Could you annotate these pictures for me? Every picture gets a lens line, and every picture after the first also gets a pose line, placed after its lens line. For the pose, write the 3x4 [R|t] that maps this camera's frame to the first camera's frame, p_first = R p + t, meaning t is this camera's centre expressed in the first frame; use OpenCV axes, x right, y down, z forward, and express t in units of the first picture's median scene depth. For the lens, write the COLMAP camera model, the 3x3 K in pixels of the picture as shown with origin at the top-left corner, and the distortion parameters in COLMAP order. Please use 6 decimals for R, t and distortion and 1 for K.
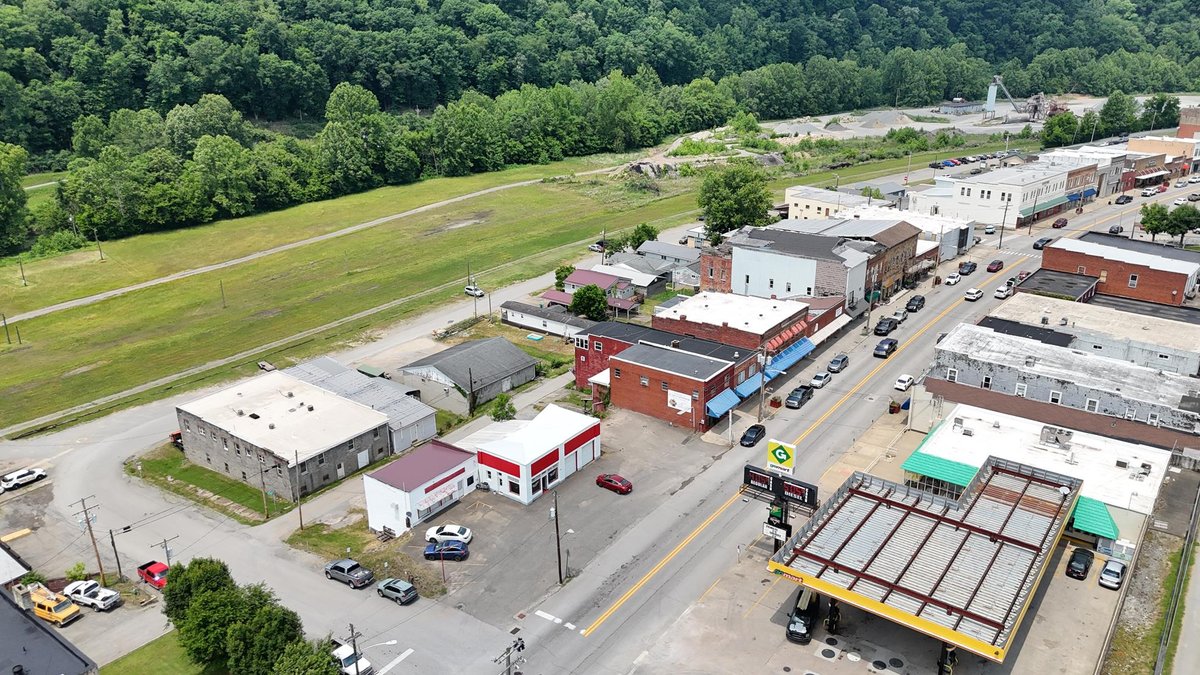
lens RADIAL K [[886.4, 0, 597.5], [0, 886.4, 330.1], [0, 0, 1]] dist [0.078512, -0.078022]
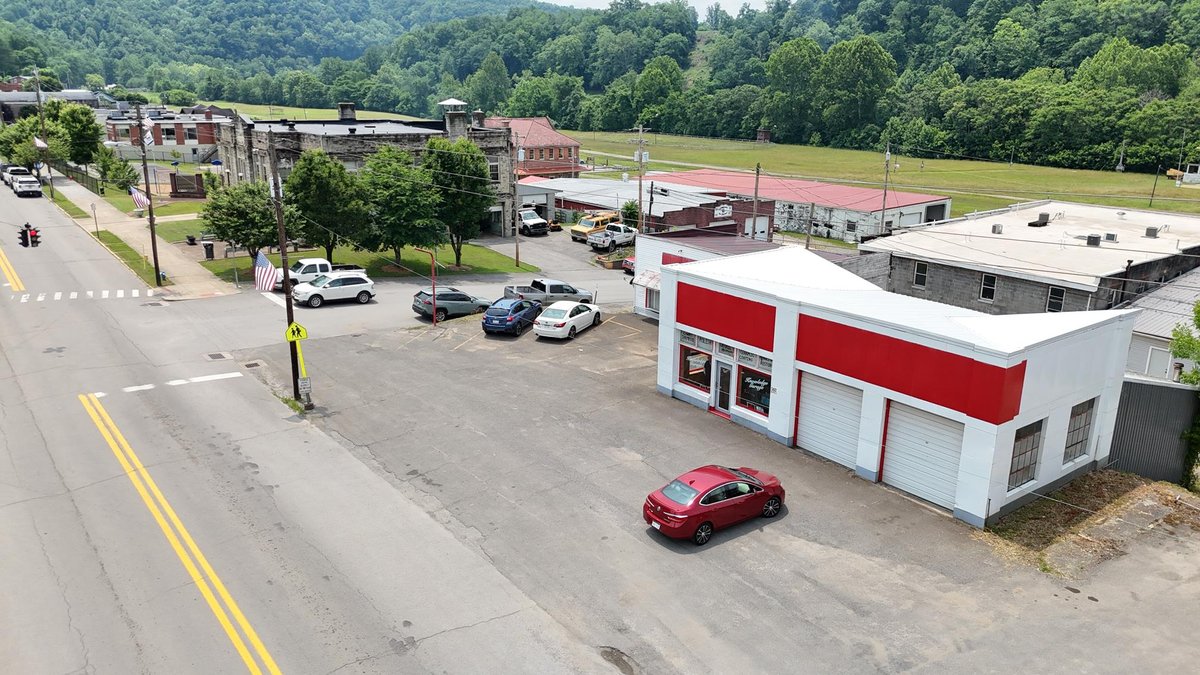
lens RADIAL K [[886.4, 0, 598.2], [0, 886.4, 327.5], [0, 0, 1]] dist [0.078512, -0.078022]
pose [[-0.277580, 0.268258, -0.922490, 0.212008], [-0.341383, 0.870012, 0.355721, 0.047321], [0.898002, 0.413663, -0.149919, 0.863543]]
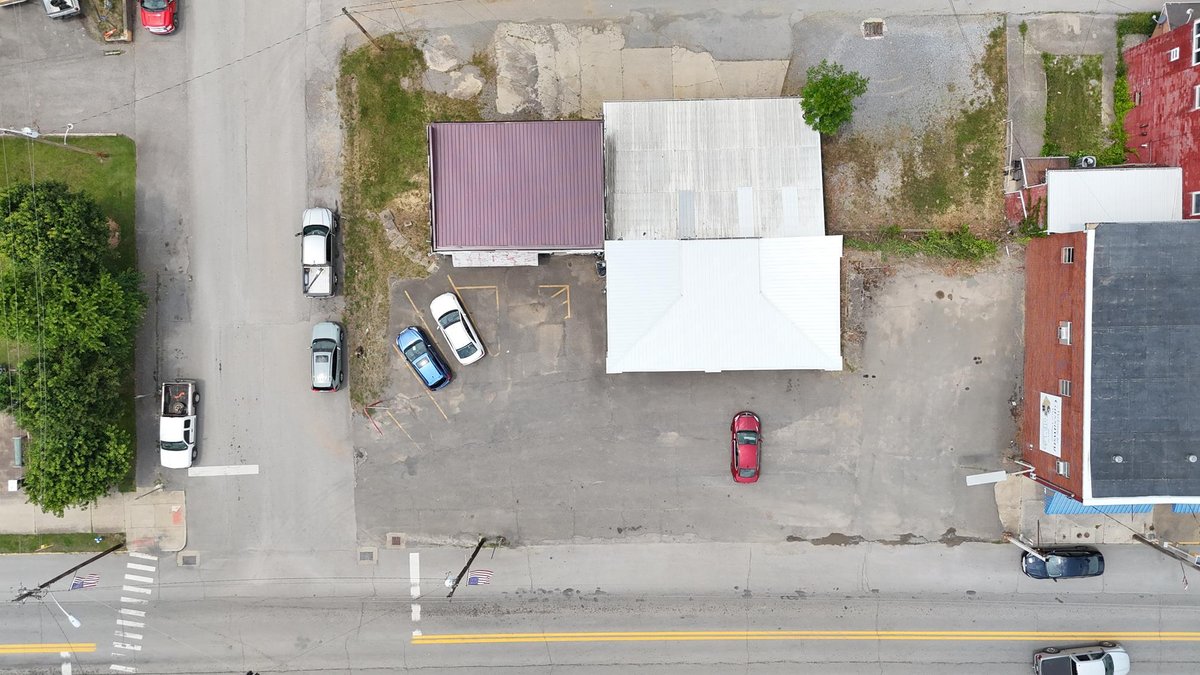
lens RADIAL K [[886.4, 0, 601.1], [0, 886.4, 336.7], [0, 0, 1]] dist [0.078512, -0.078022]
pose [[0.607637, 0.792388, 0.053847, -0.107444], [-0.271142, 0.143243, 0.951821, -0.301109], [0.746498, -0.592961, 0.301889, 0.703992]]
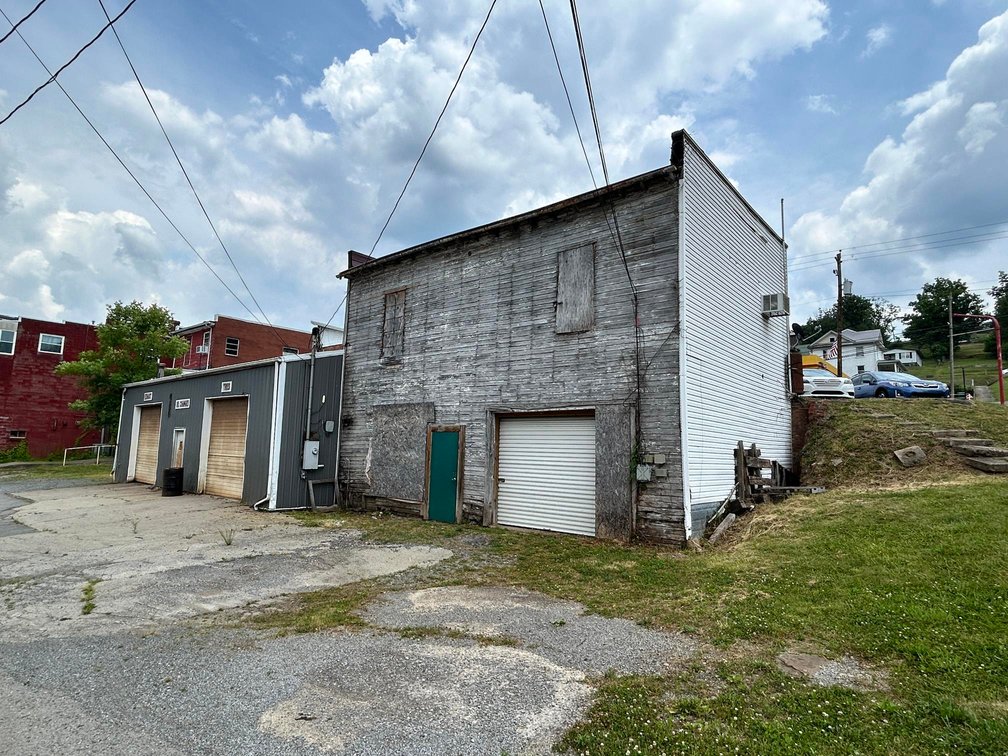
lens RADIAL K [[556.2, 0, 497.8], [0, 556.2, 386.9], [0, 0, 1]] dist [-0.000881, 0.000806]
pose [[0.072516, 0.126376, 0.989328, -0.300904], [0.317847, 0.937292, -0.143027, 0.173932], [-0.945365, 0.324826, 0.027800, 0.874474]]
